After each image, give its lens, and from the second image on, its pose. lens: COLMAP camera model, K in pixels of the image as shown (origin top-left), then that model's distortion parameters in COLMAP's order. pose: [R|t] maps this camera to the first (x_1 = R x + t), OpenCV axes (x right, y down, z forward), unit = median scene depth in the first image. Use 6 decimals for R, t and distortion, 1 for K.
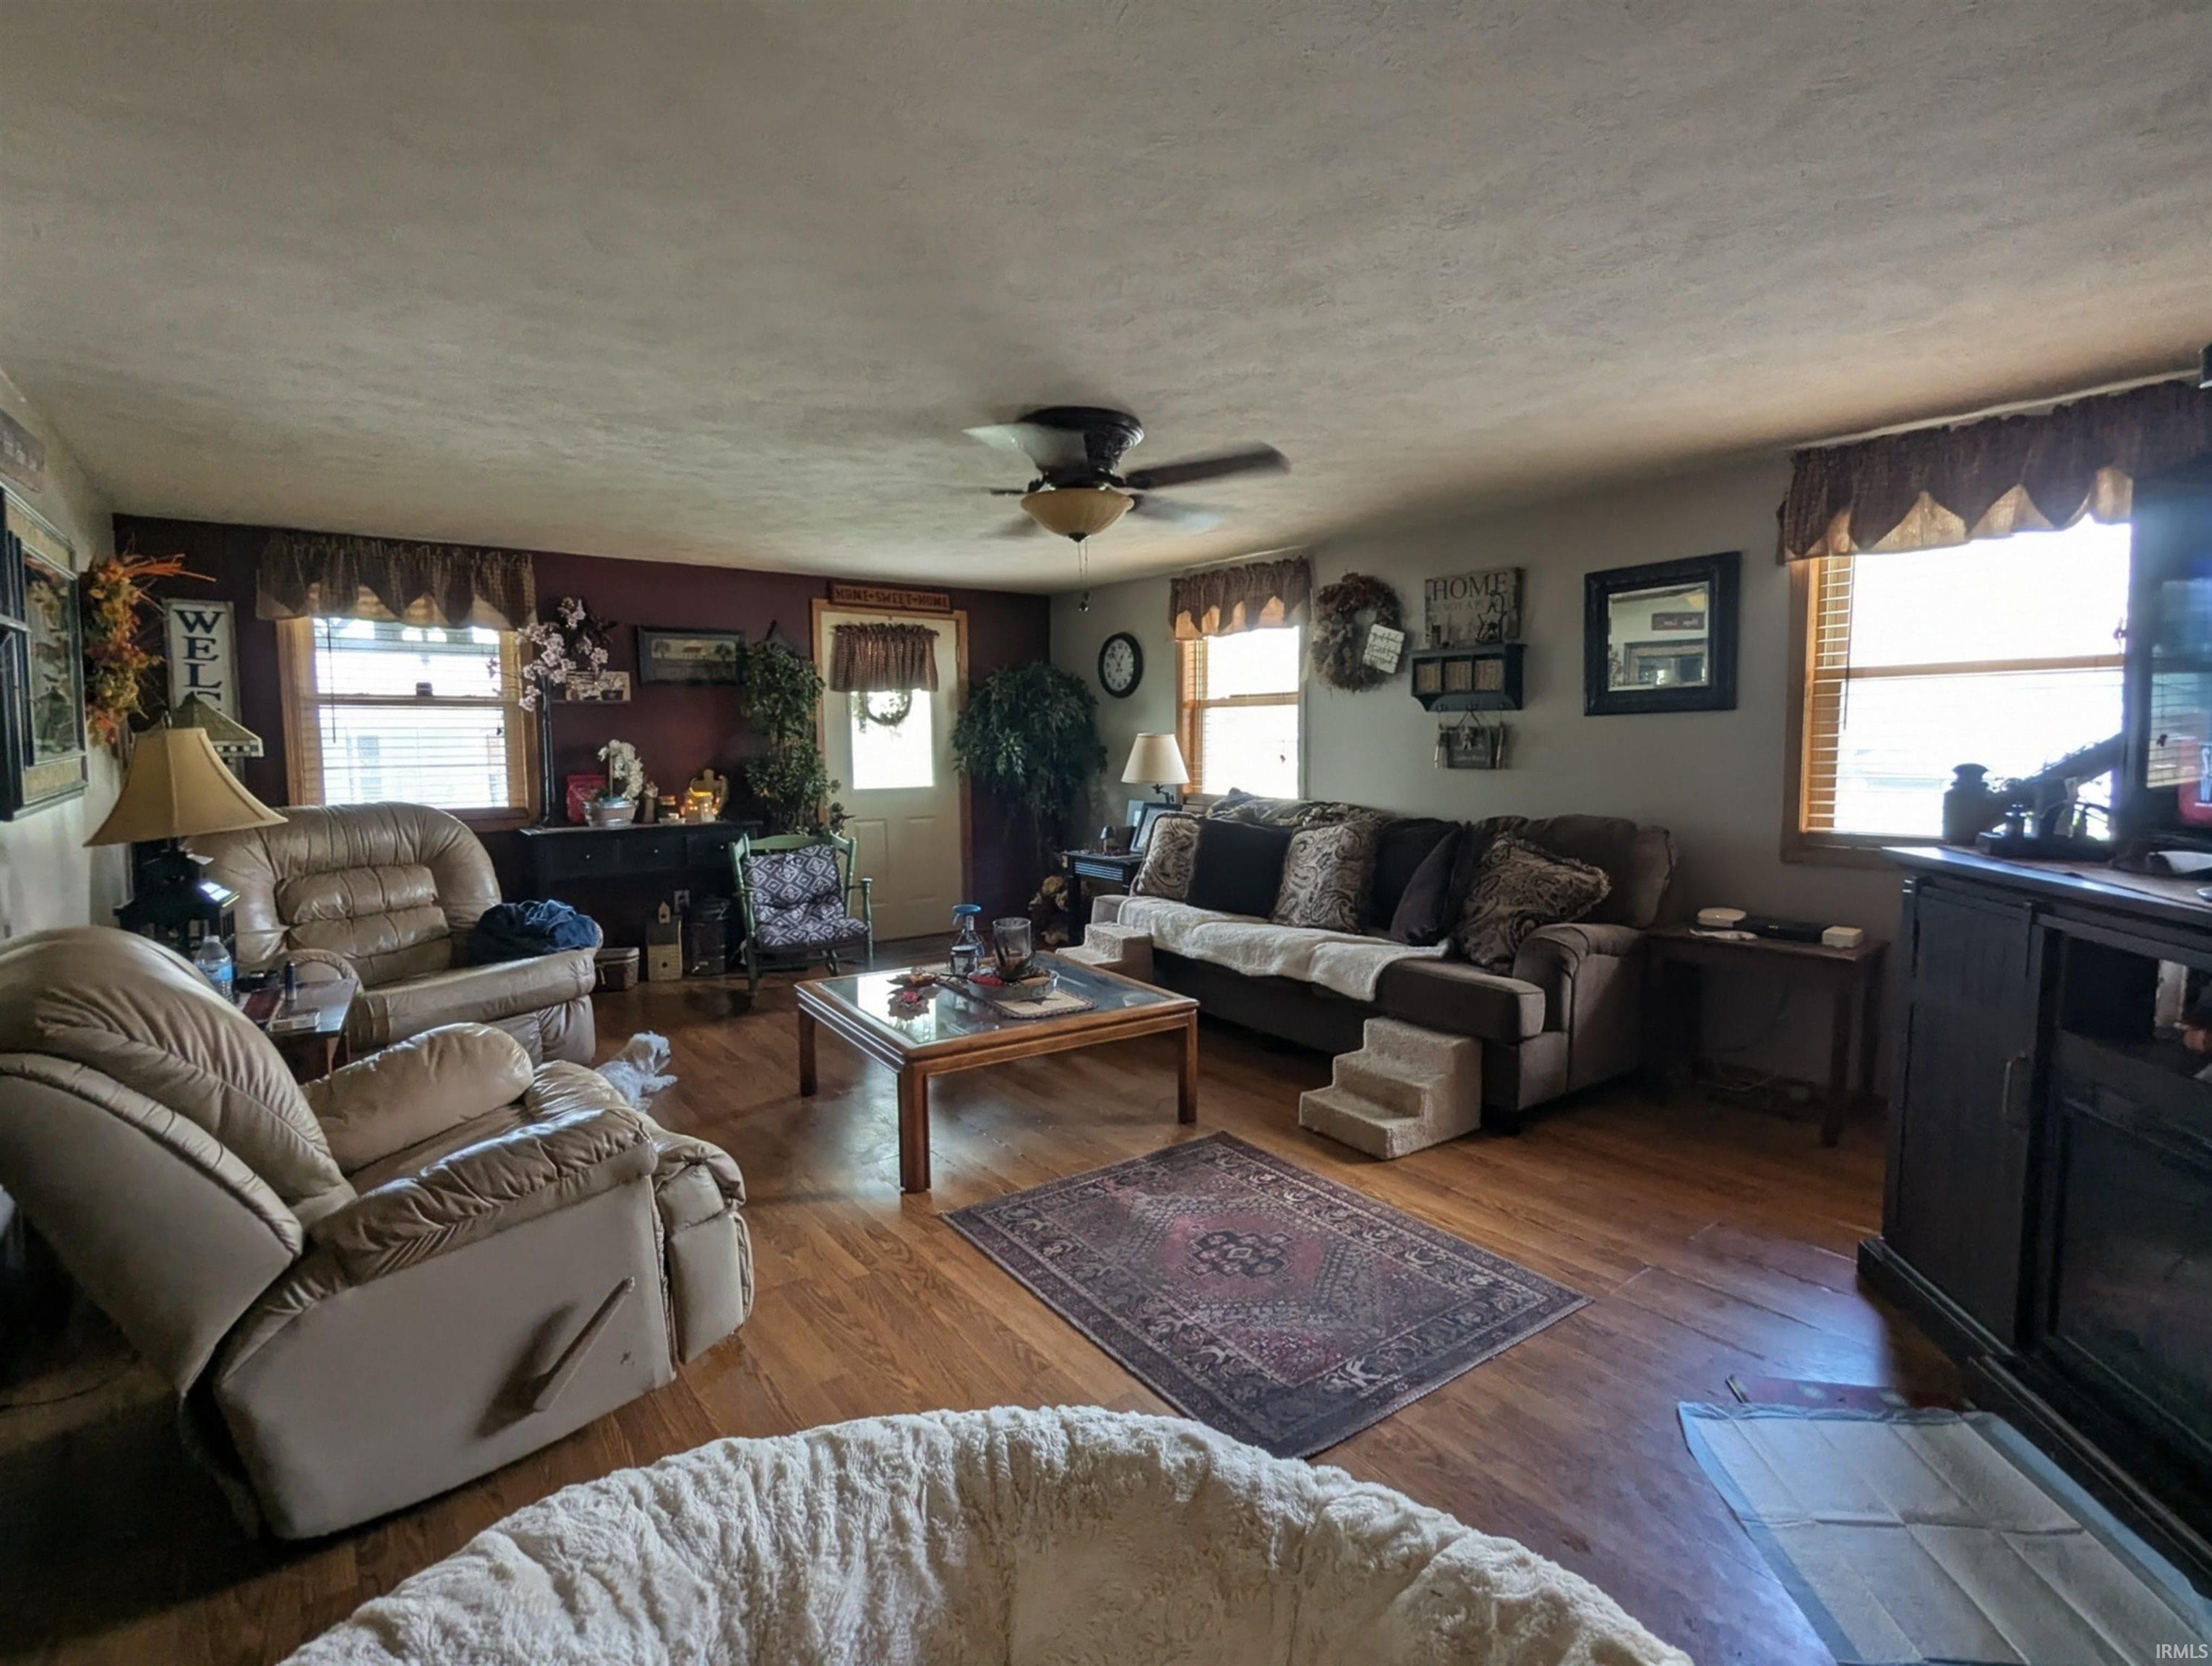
lens RADIAL K [[1058.5, 0, 1107.1], [0, 1058.5, 823.8], [0, 0, 1]] dist [-0.004617, 0.000819]
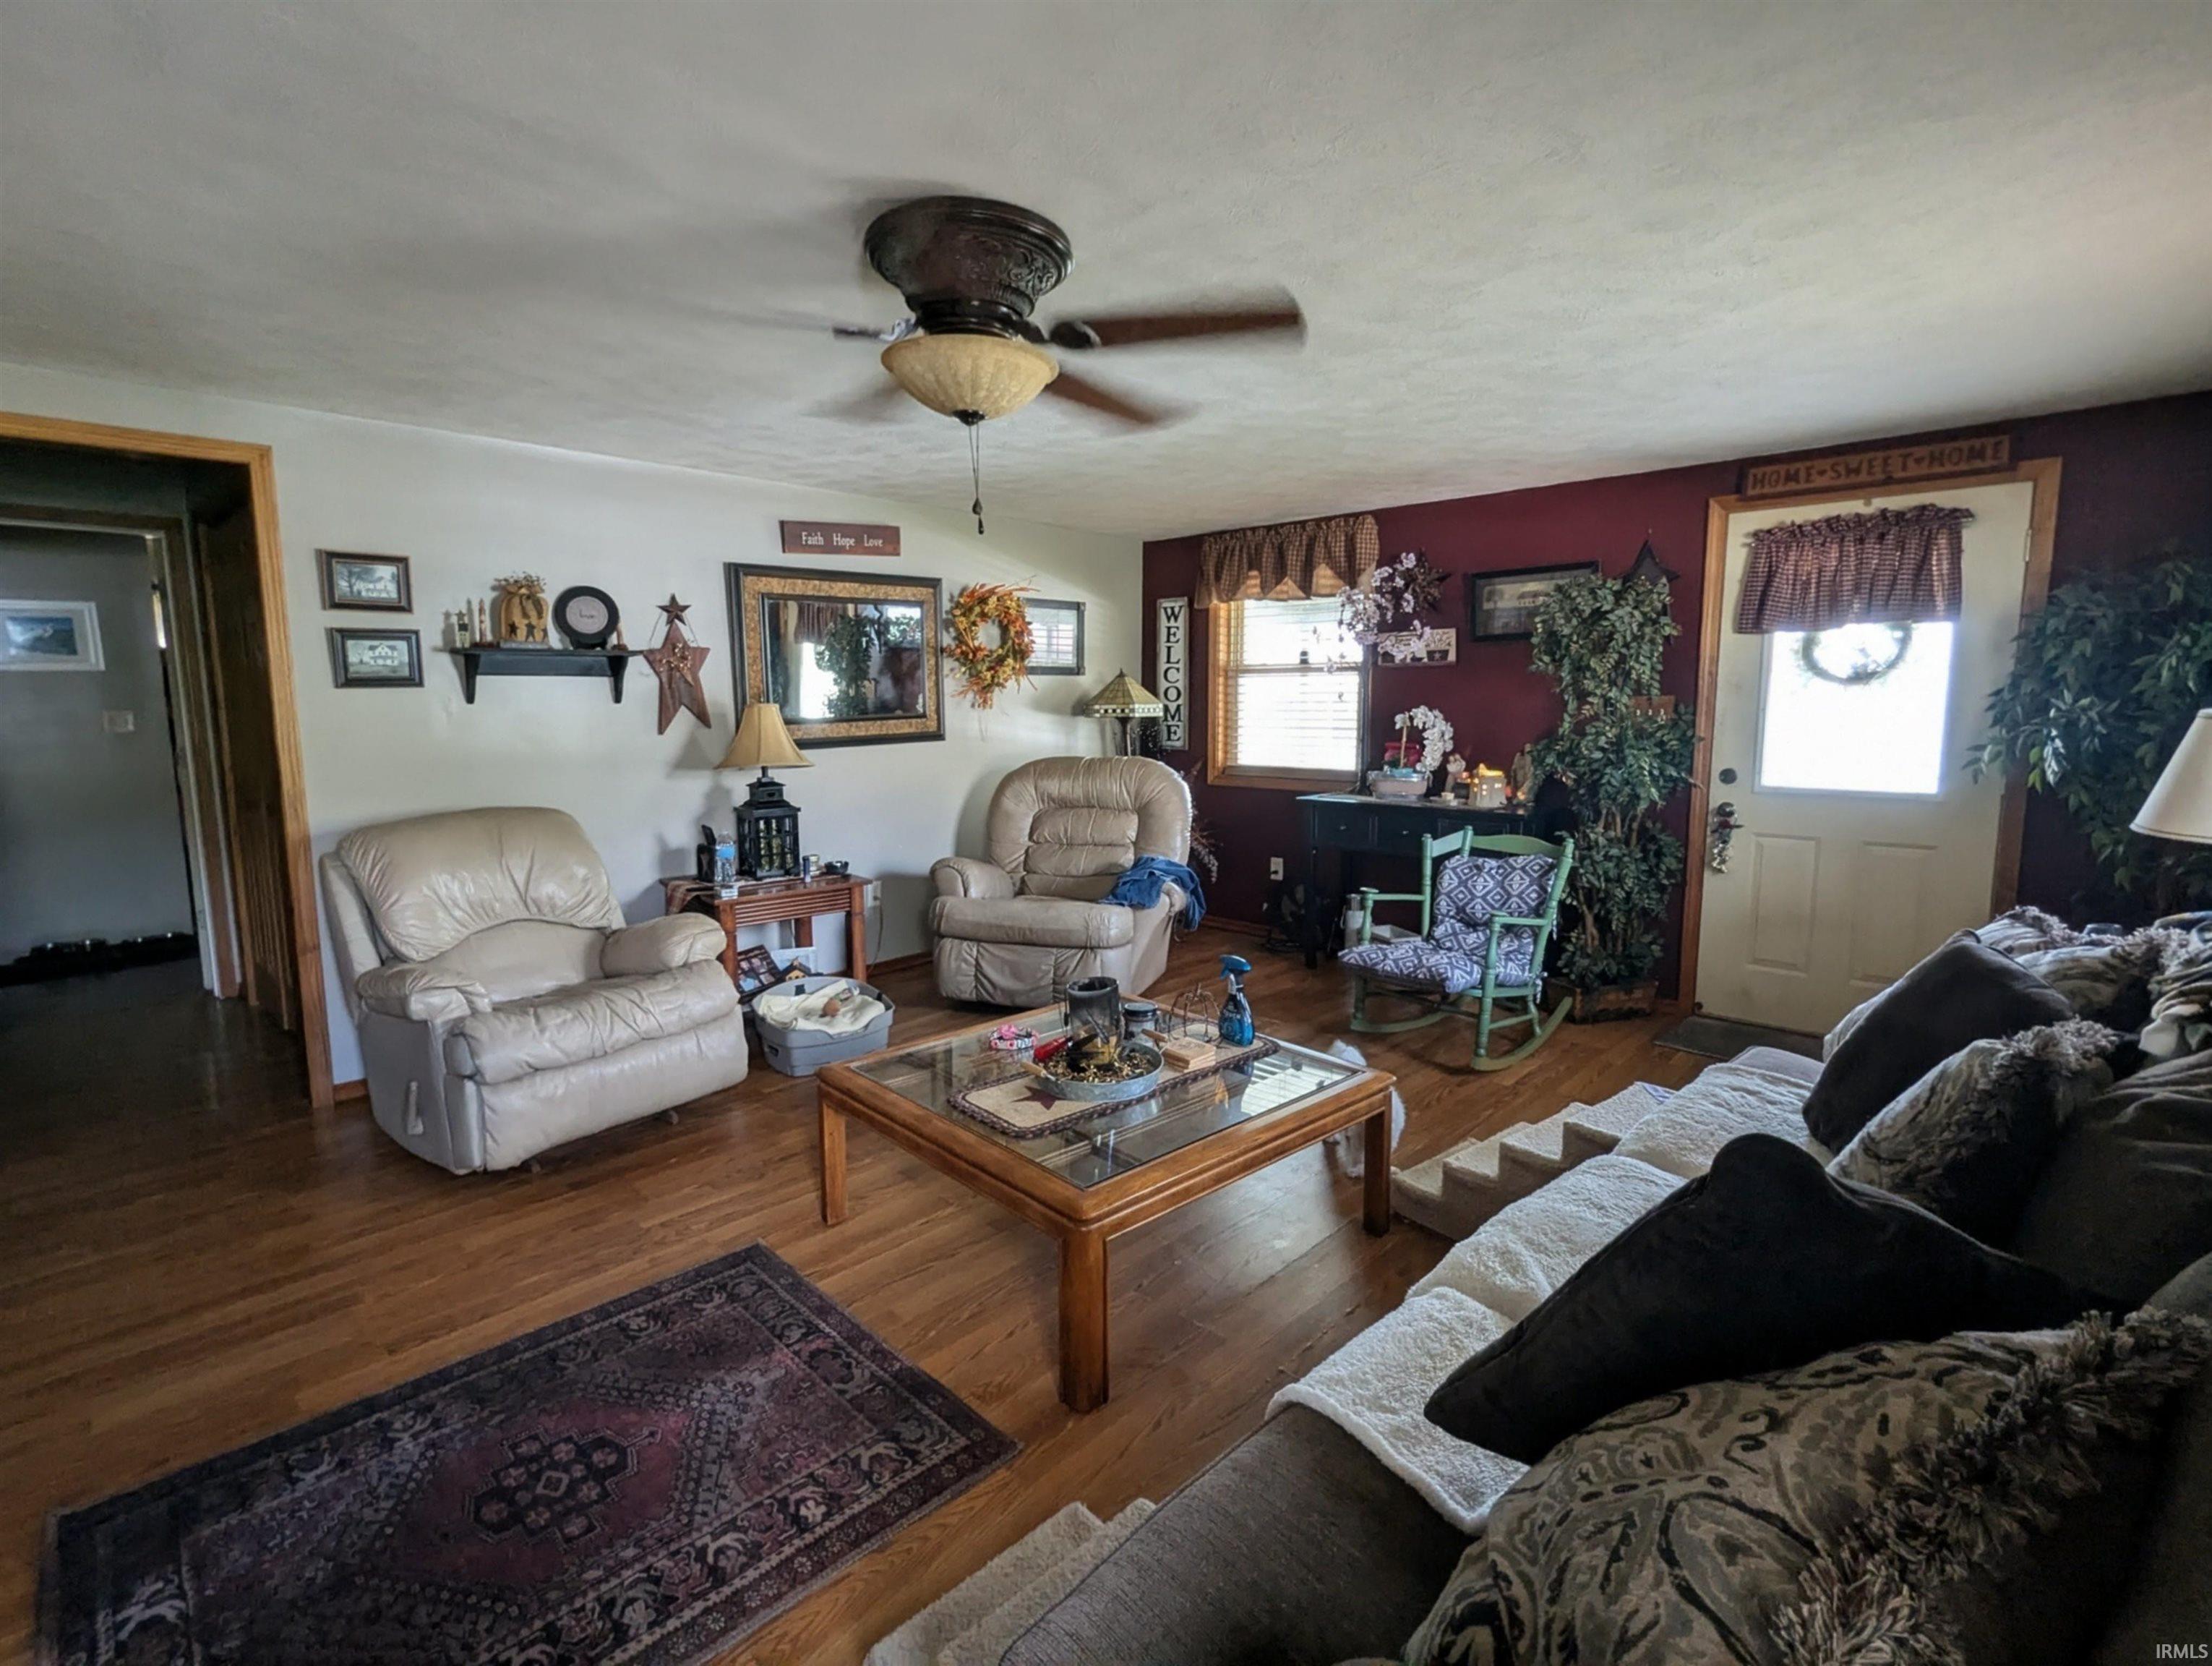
lens RADIAL K [[1058.5, 0, 1107.1], [0, 1058.5, 823.8], [0, 0, 1]] dist [-0.004617, 0.000819]
pose [[0.156015, 0.122513, -0.980128, 0.389995], [-0.076998, 0.990767, 0.111586, -0.059686], [0.984749, 0.058059, 0.164008, 0.592474]]
